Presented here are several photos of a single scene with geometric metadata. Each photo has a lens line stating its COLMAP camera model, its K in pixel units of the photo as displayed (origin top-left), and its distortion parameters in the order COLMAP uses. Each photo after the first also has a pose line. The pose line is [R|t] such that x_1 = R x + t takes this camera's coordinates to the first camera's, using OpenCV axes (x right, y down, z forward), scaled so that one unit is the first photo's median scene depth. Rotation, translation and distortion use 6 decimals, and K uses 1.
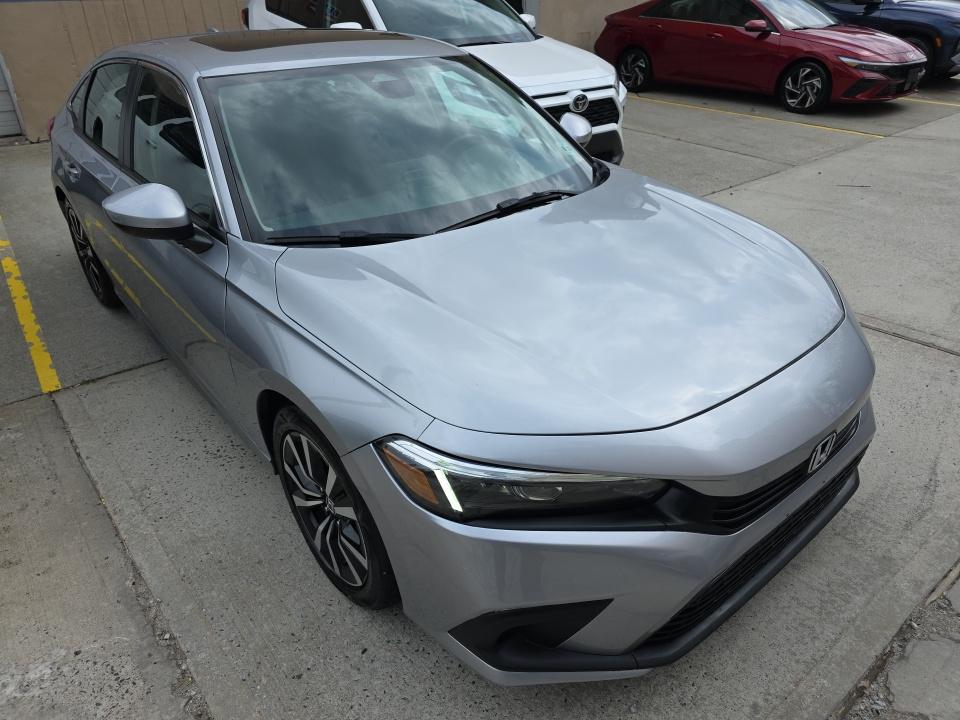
lens RADIAL K [[635.3, 0, 477.6], [0, 635.3, 362.1], [0, 0, 1]] dist [-0.001854, -0.000966]
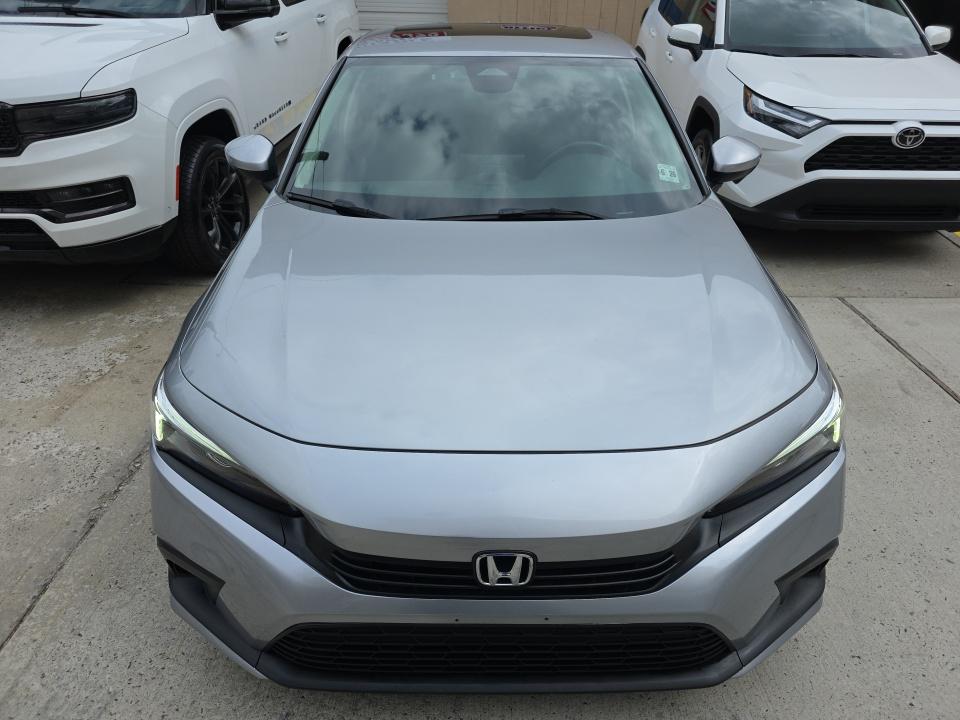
lens RADIAL K [[635.3, 0, 477.2], [0, 635.3, 357.3], [0, 0, 1]] dist [-0.001854, -0.000966]
pose [[0.778444, 0.325477, -0.536740, 0.649728], [-0.329623, 0.939645, 0.091738, -0.126247], [0.534204, 0.105509, 0.838746, 0.223461]]
